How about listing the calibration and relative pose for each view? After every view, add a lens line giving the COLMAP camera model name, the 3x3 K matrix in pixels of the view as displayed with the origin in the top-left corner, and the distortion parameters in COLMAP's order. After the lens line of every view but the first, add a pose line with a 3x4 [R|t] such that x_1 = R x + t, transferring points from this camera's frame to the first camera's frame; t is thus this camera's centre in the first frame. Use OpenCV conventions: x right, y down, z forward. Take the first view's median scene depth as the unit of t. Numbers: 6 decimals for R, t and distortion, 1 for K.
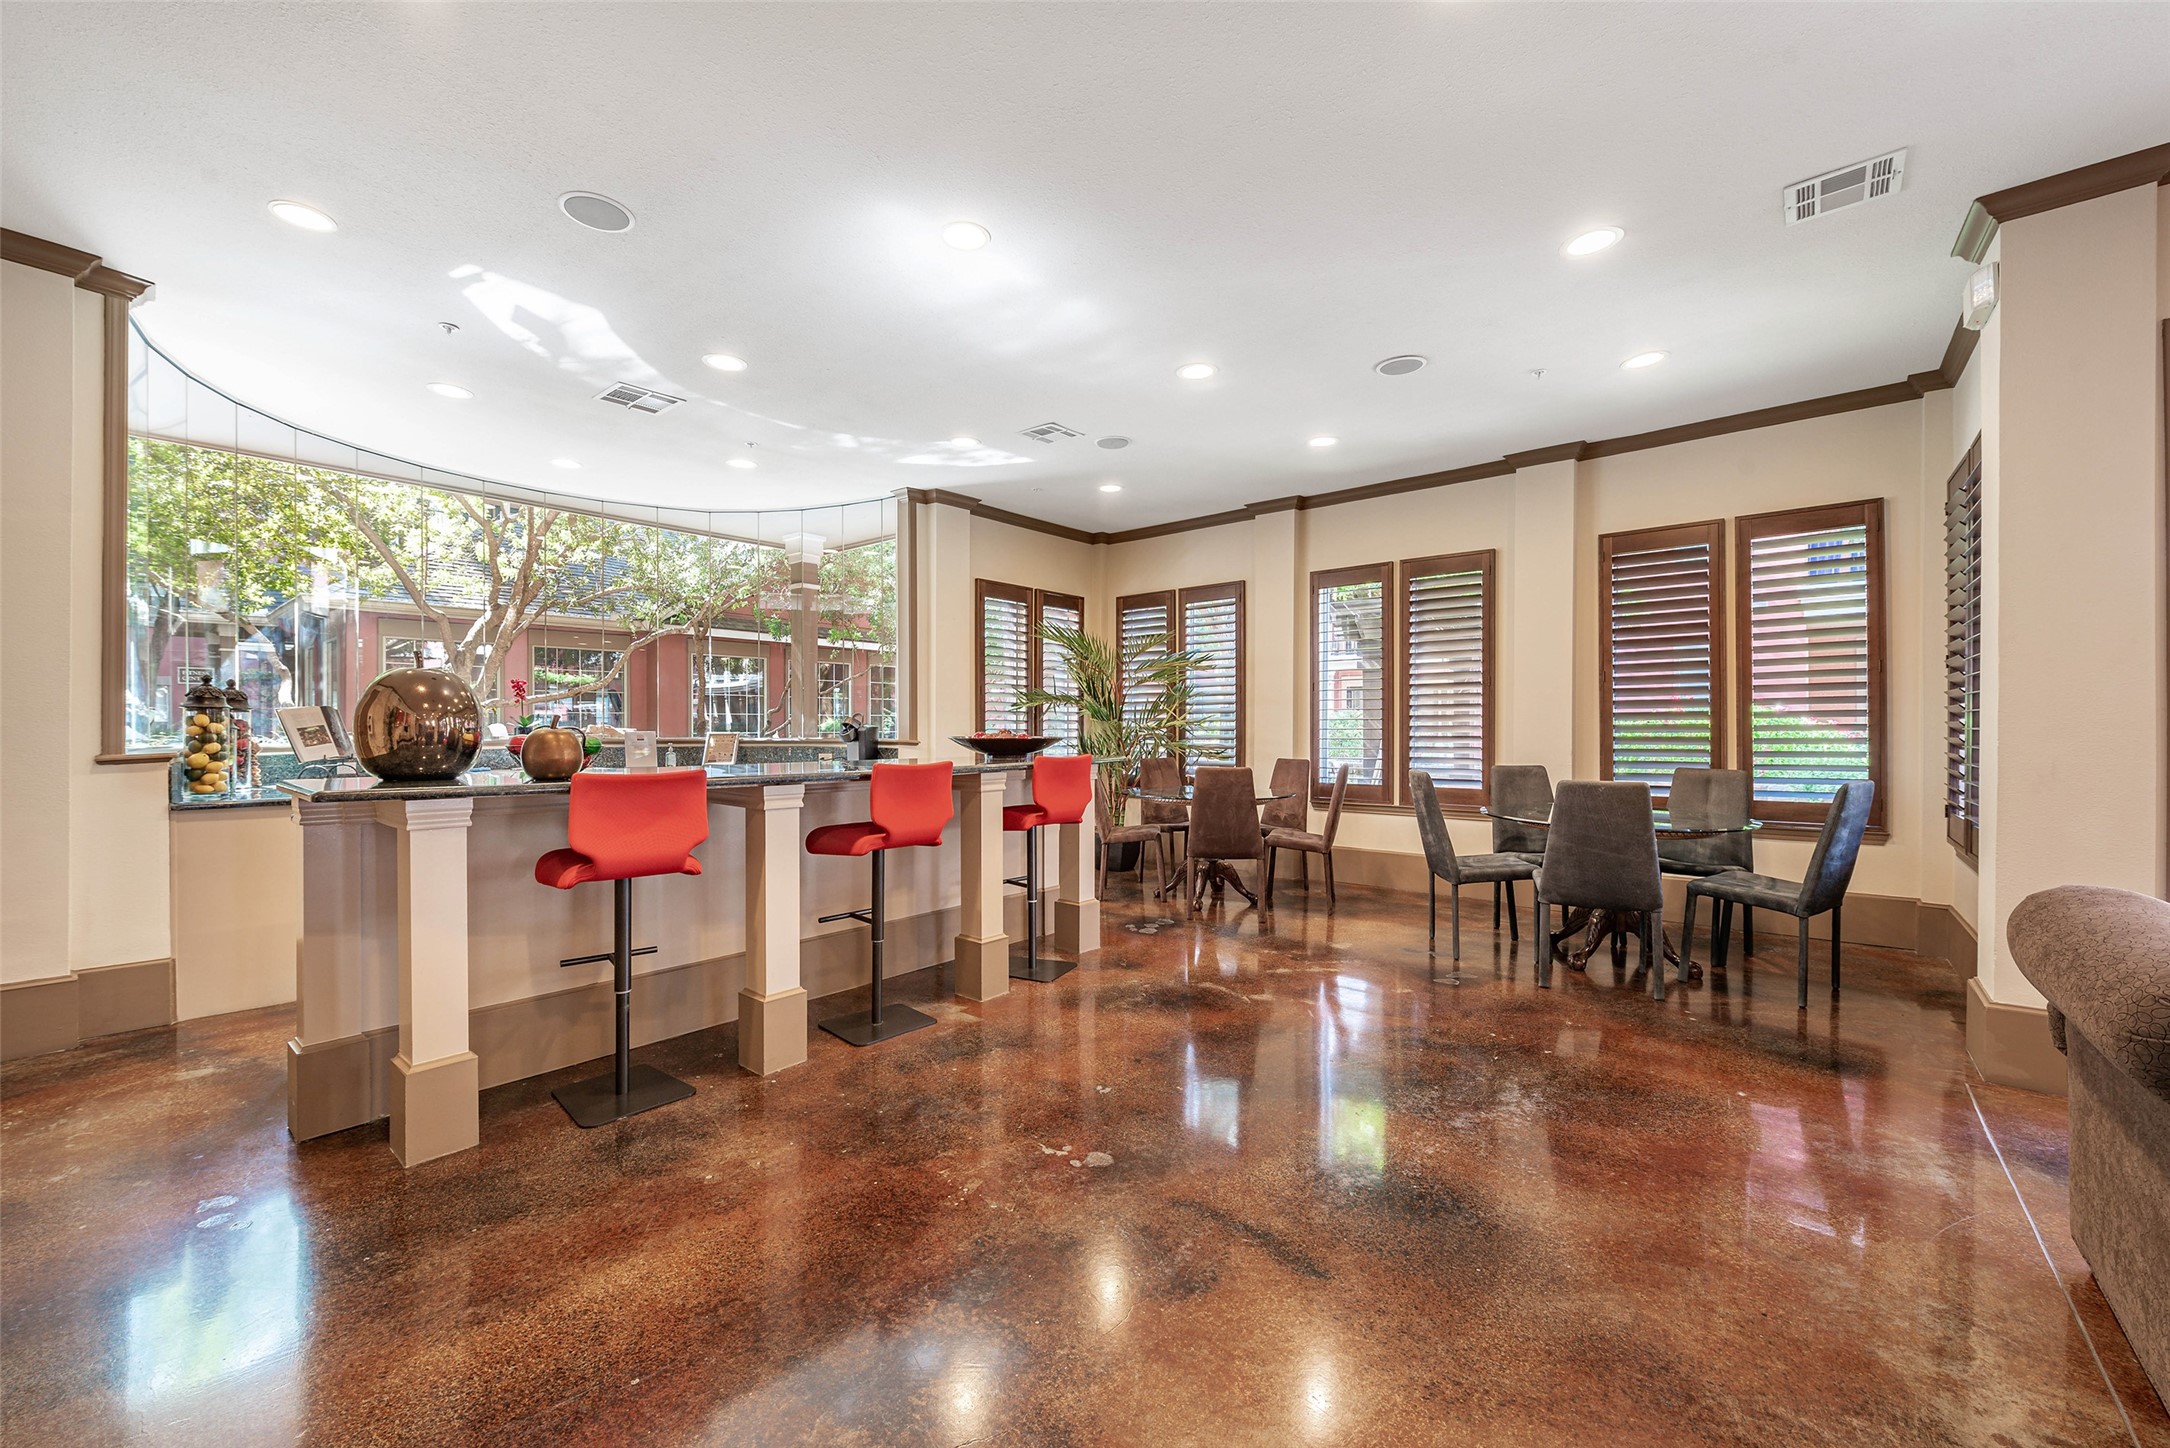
lens RADIAL K [[862.0, 0, 1096.4], [0, 862.0, 748.3], [0, 0, 1]] dist [-0.002300, -0.004186]
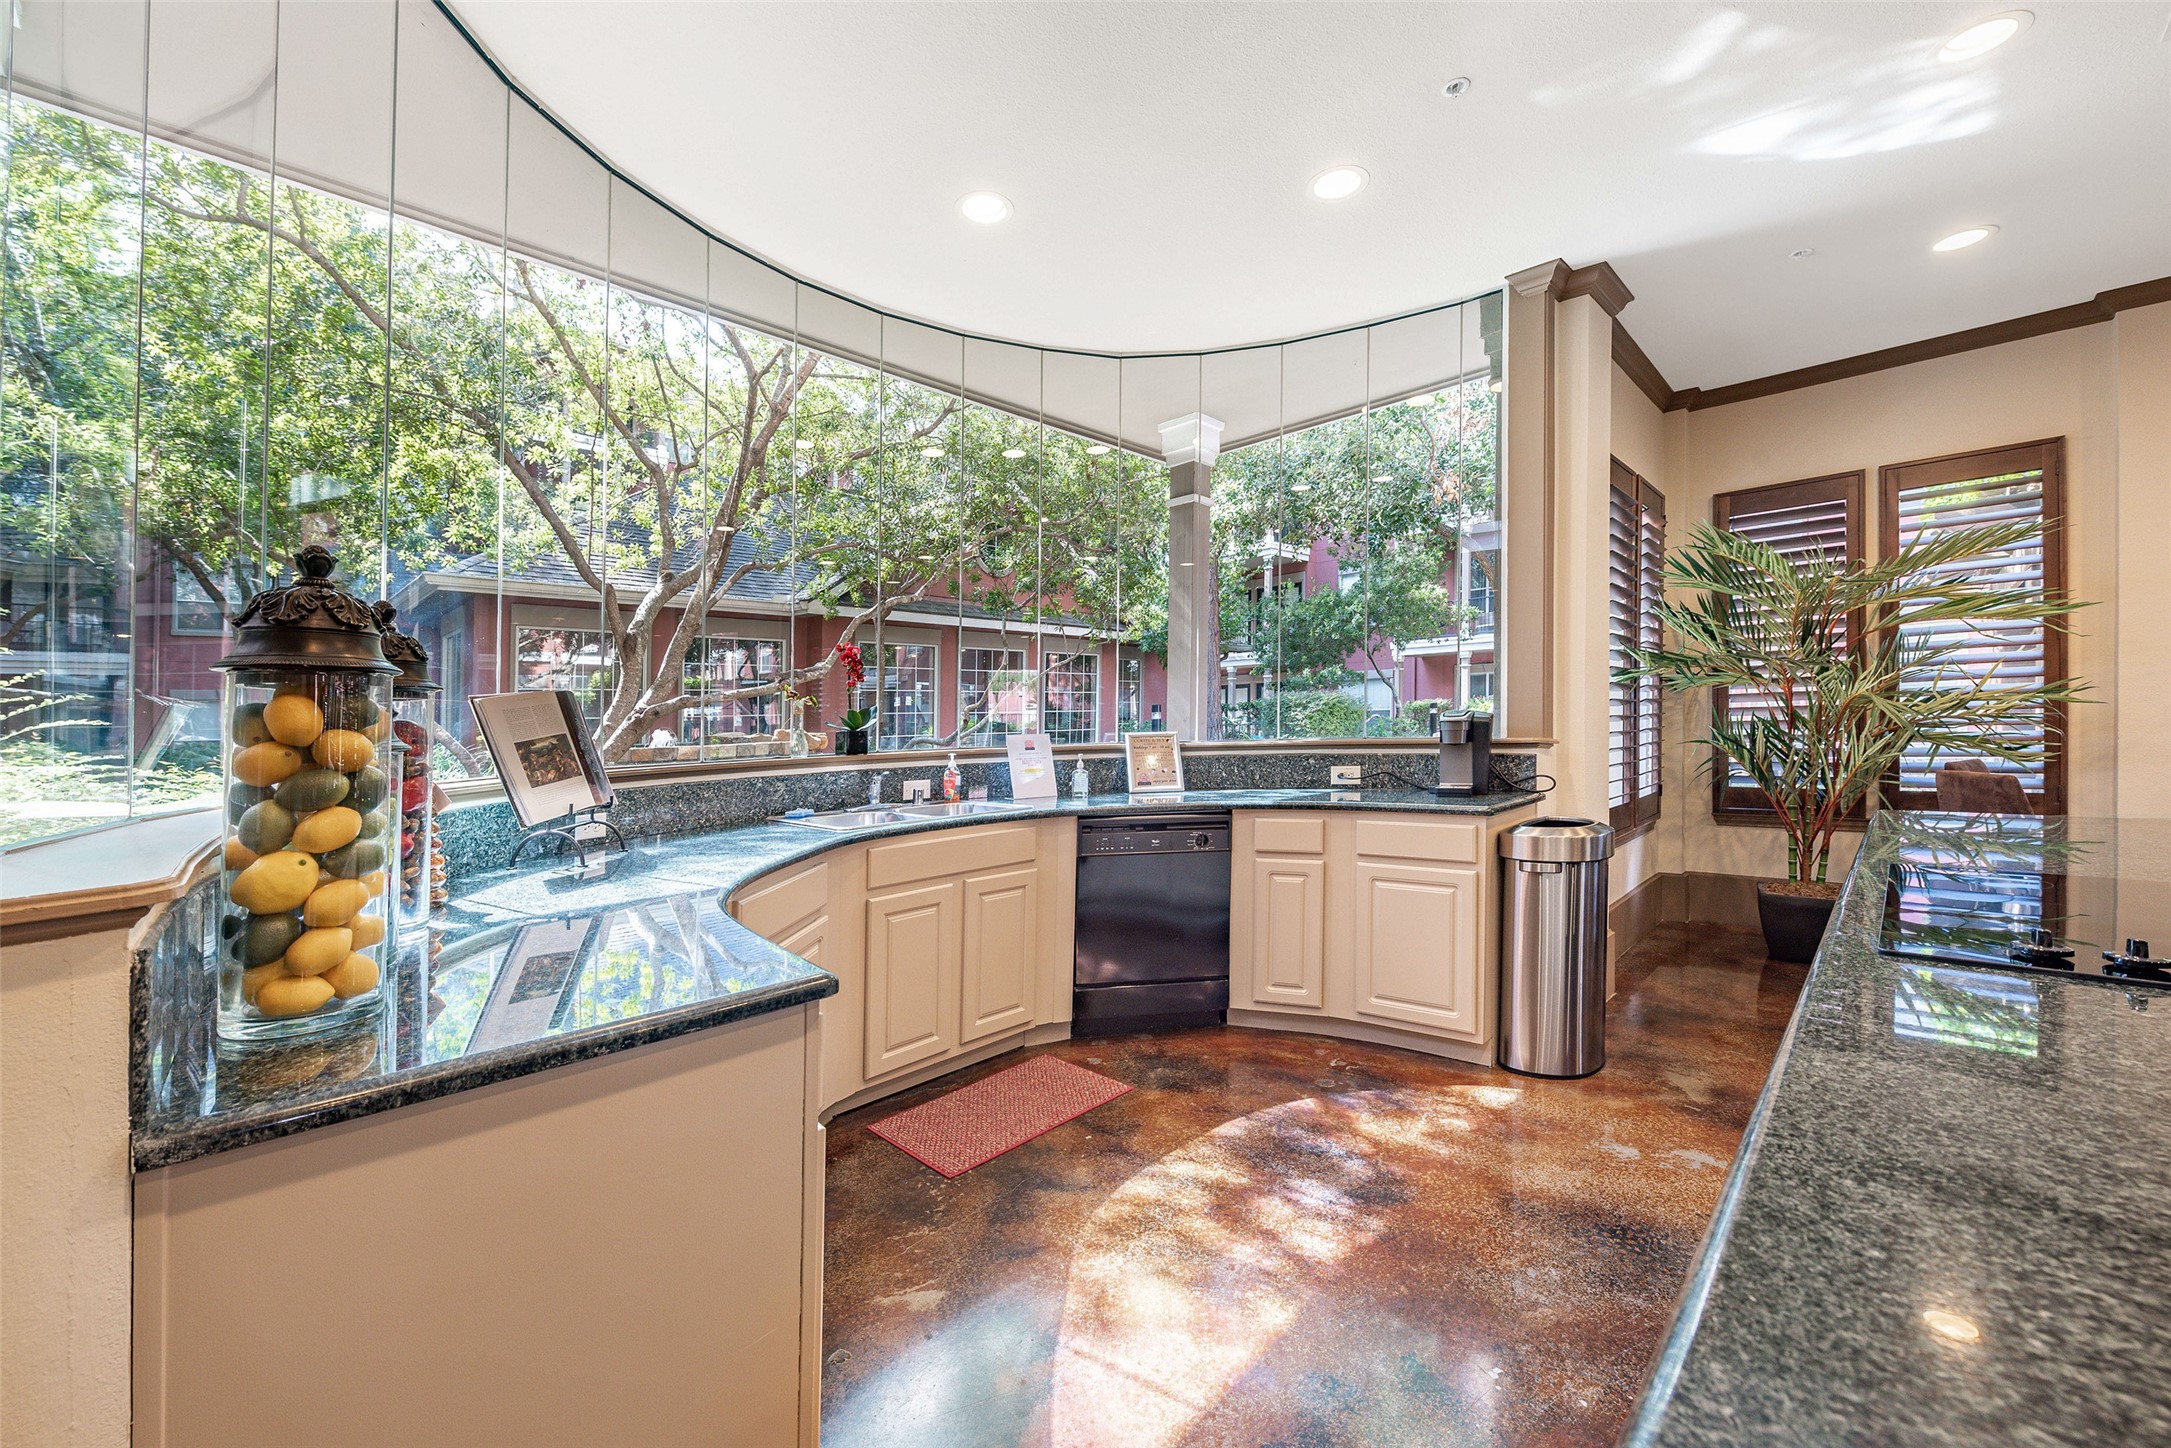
lens RADIAL K [[882.2, 0, 1088.0], [0, 882.2, 696.7], [0, 0, 1]] dist [0.000085, -0.004502]
pose [[0.996391, -0.029595, -0.079555, -0.599023], [0.025401, 0.998259, -0.053226, -0.015234], [0.080992, 0.051013, 0.995408, 0.575387]]
